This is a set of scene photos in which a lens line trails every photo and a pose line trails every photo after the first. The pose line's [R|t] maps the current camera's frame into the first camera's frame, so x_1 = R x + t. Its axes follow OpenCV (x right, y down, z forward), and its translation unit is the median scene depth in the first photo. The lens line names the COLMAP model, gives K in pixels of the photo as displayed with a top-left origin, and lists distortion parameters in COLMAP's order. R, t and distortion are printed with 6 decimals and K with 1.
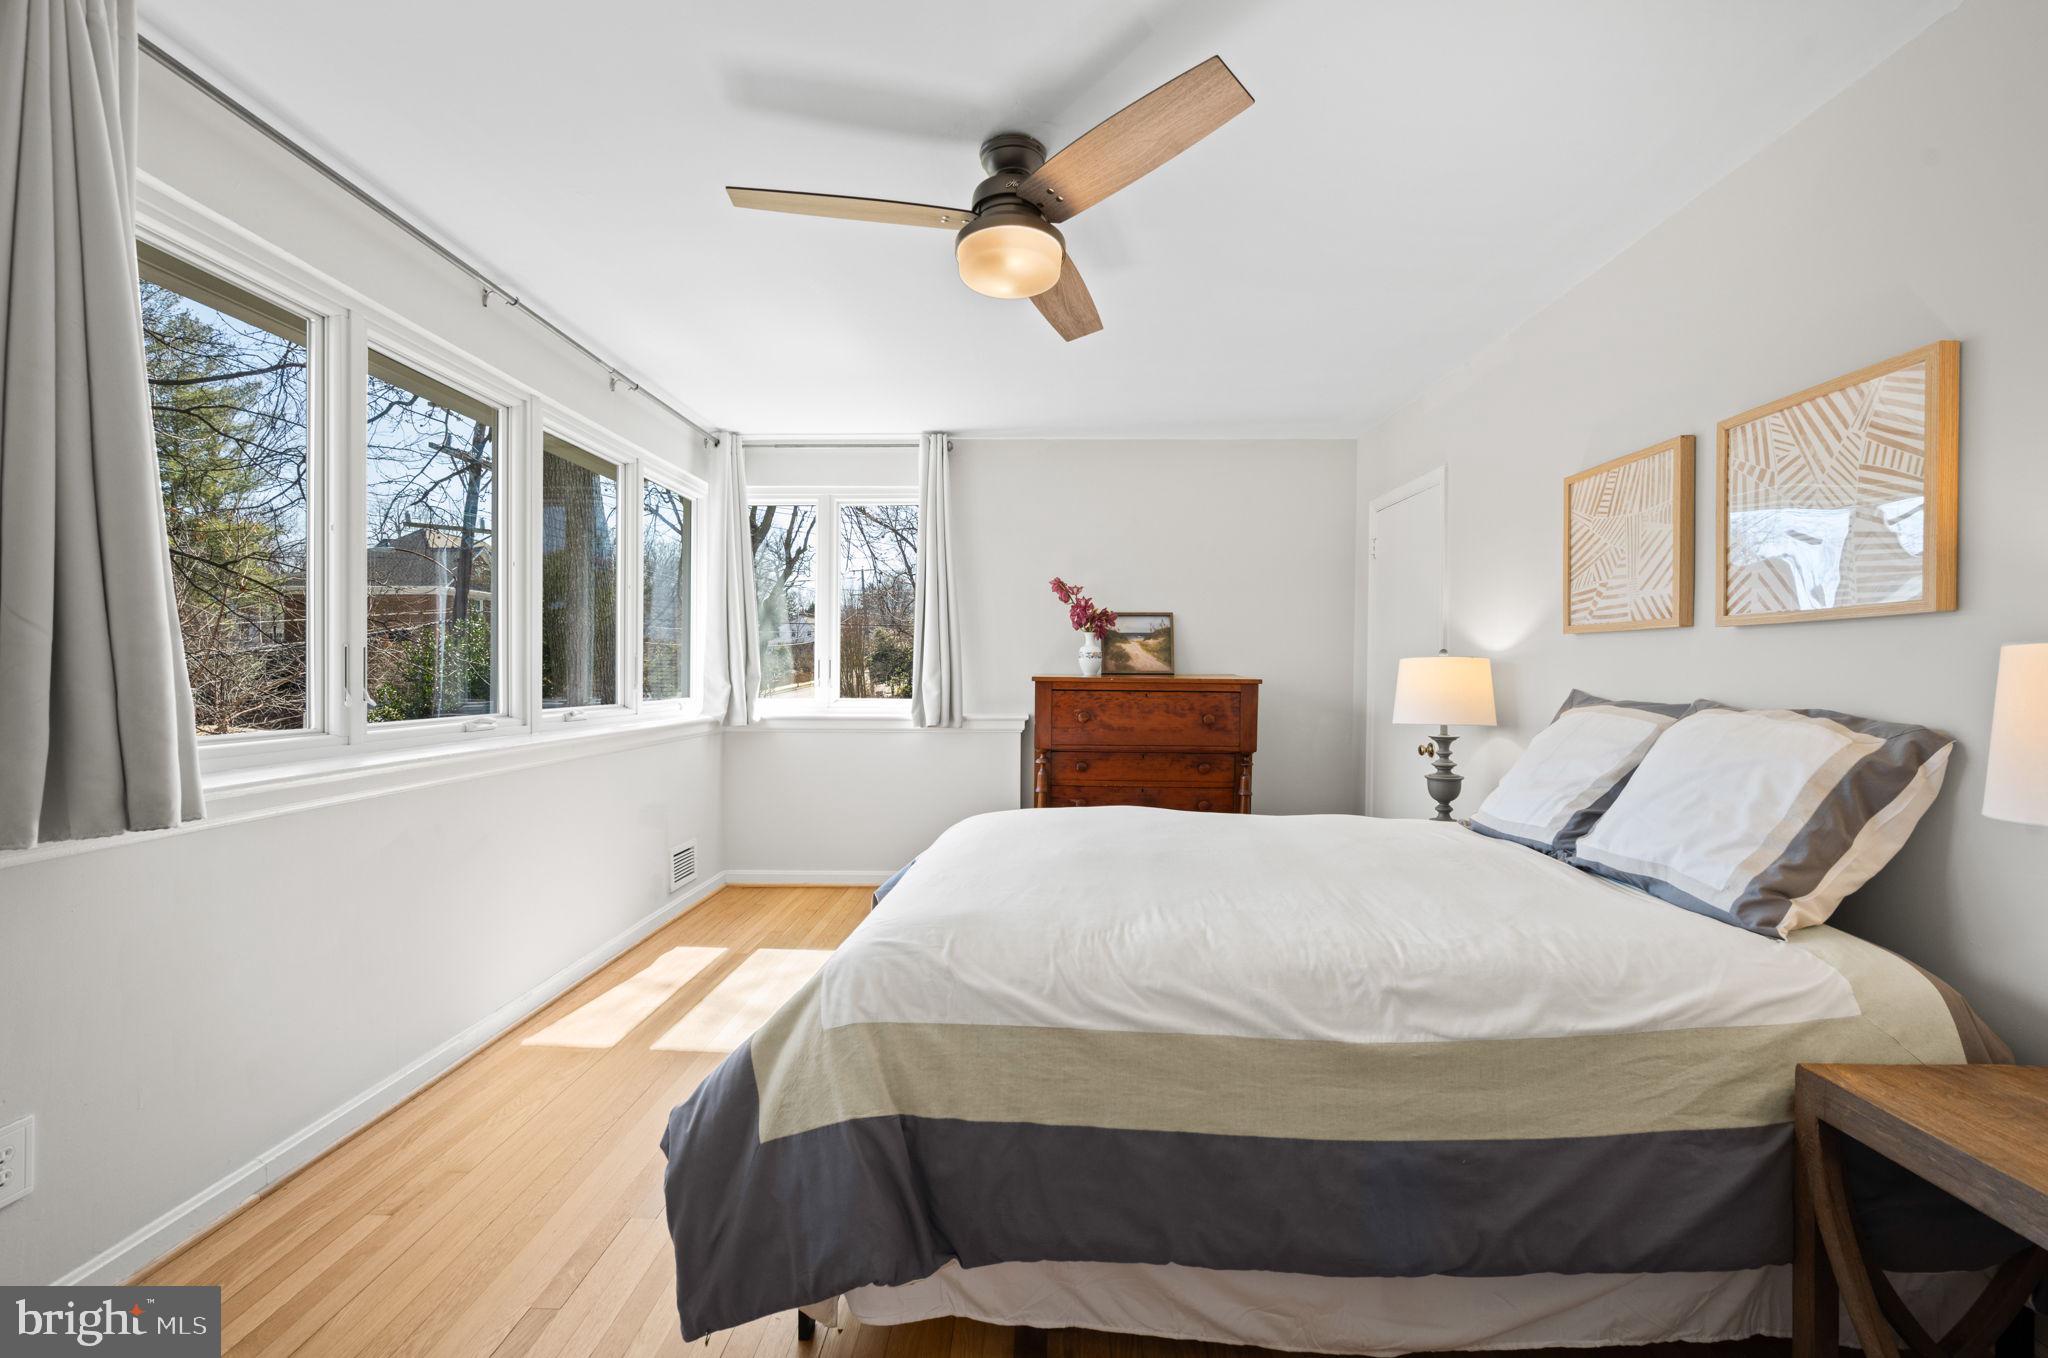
lens RADIAL K [[823.5, 0, 1034.7], [0, 823.5, 671.8], [0, 0, 1]] dist [0.003444, 0.000268]
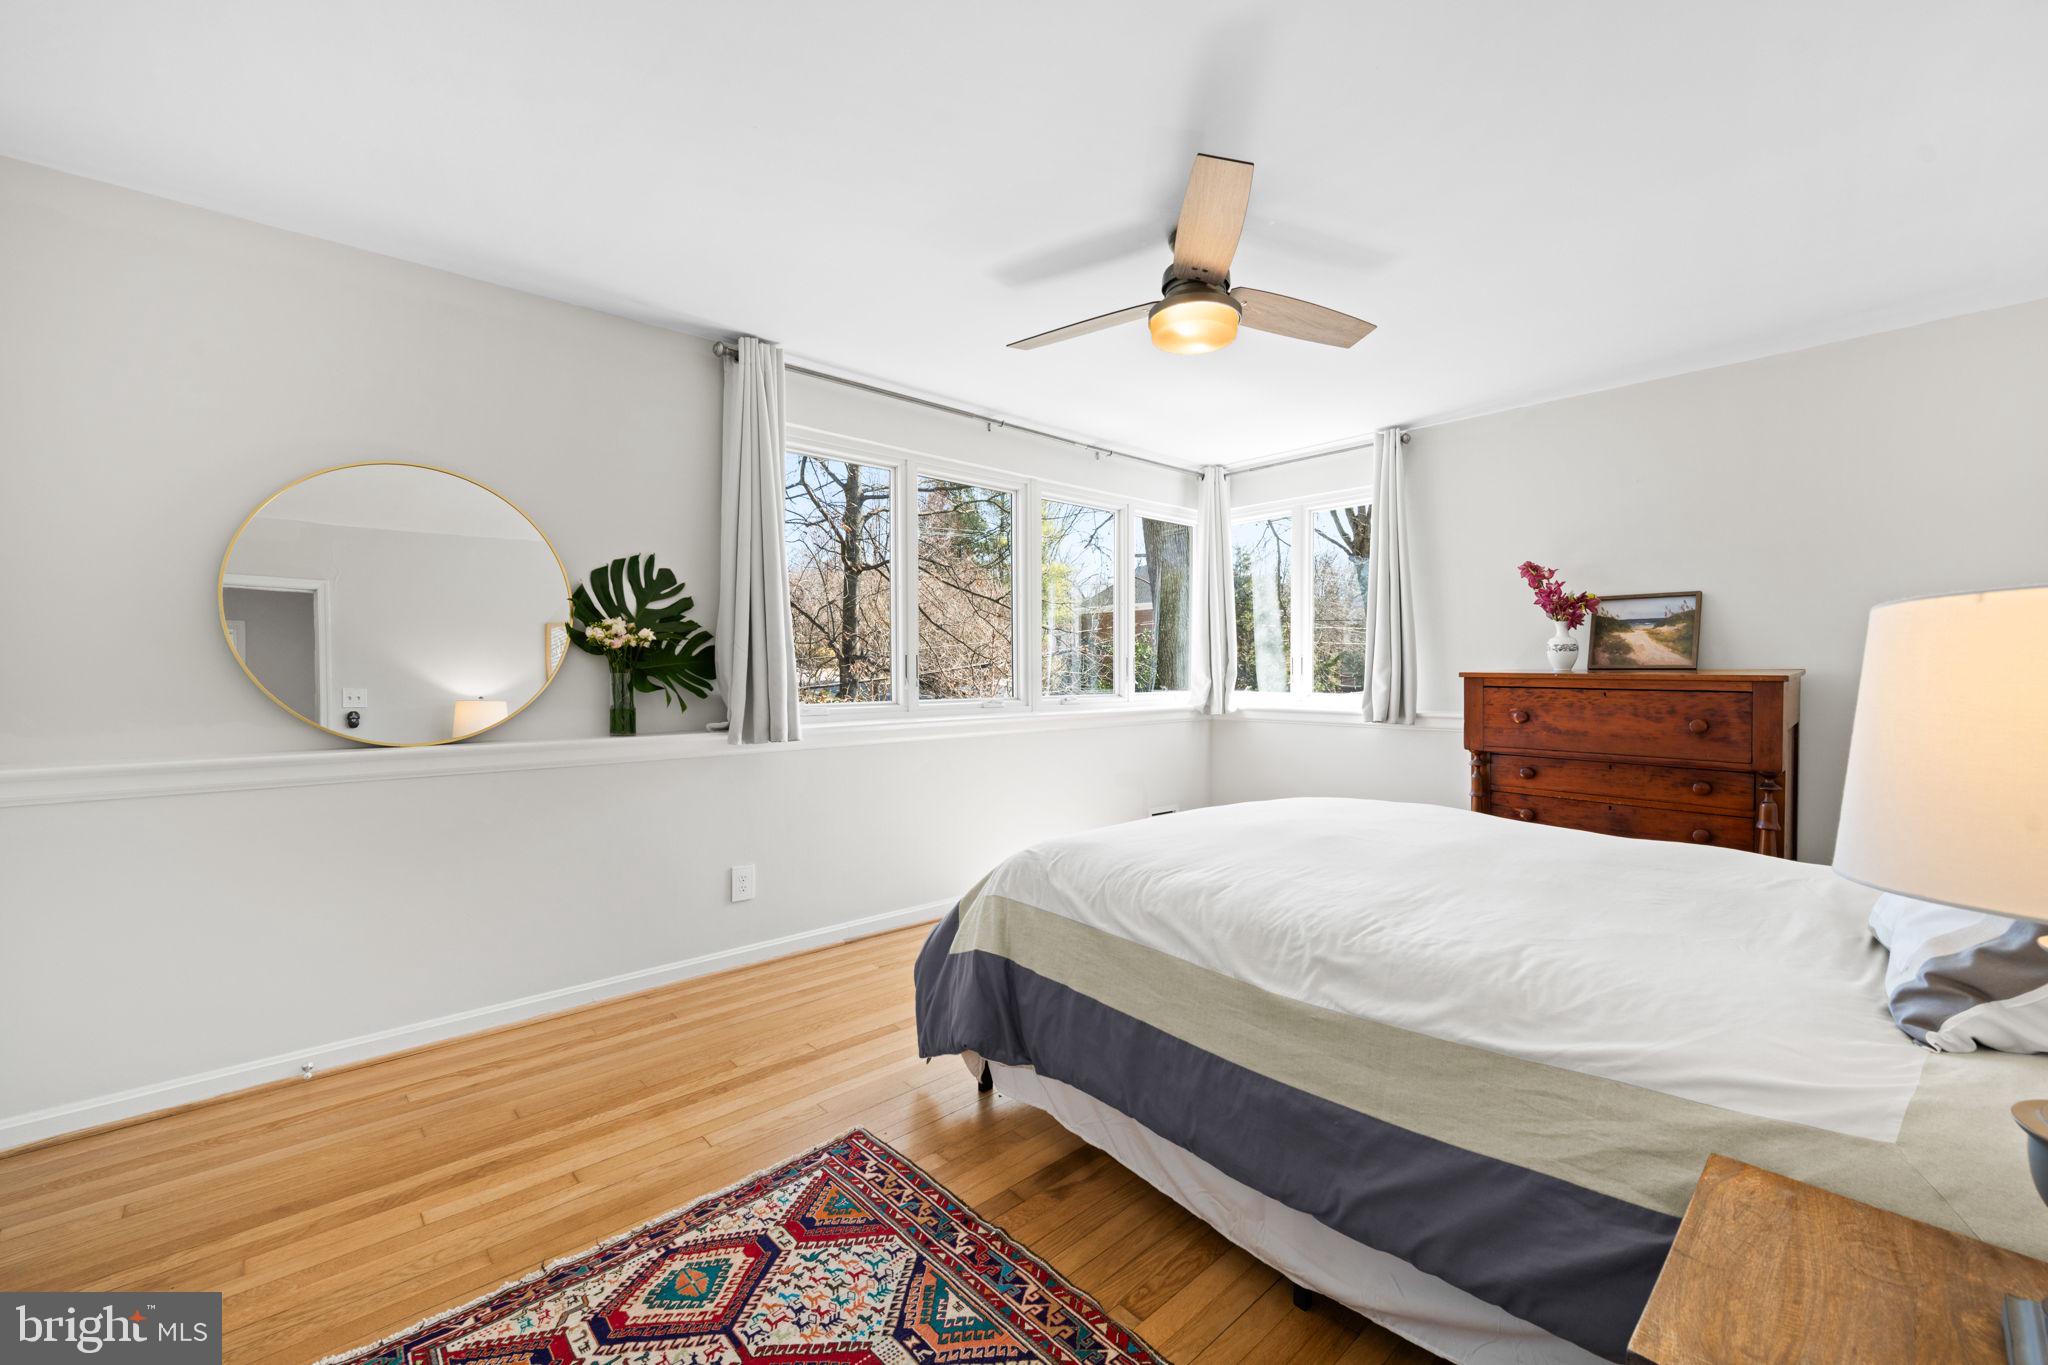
lens RADIAL K [[823.5, 0, 1034.7], [0, 823.5, 675.3], [0, 0, 1]] dist [0.003444, 0.000268]
pose [[0.695120, 0.001109, -0.718893, 0.336756], [0.003488, 0.999982, 0.004916, 0.003035], [0.718885, -0.005924, 0.695104, -0.005357]]
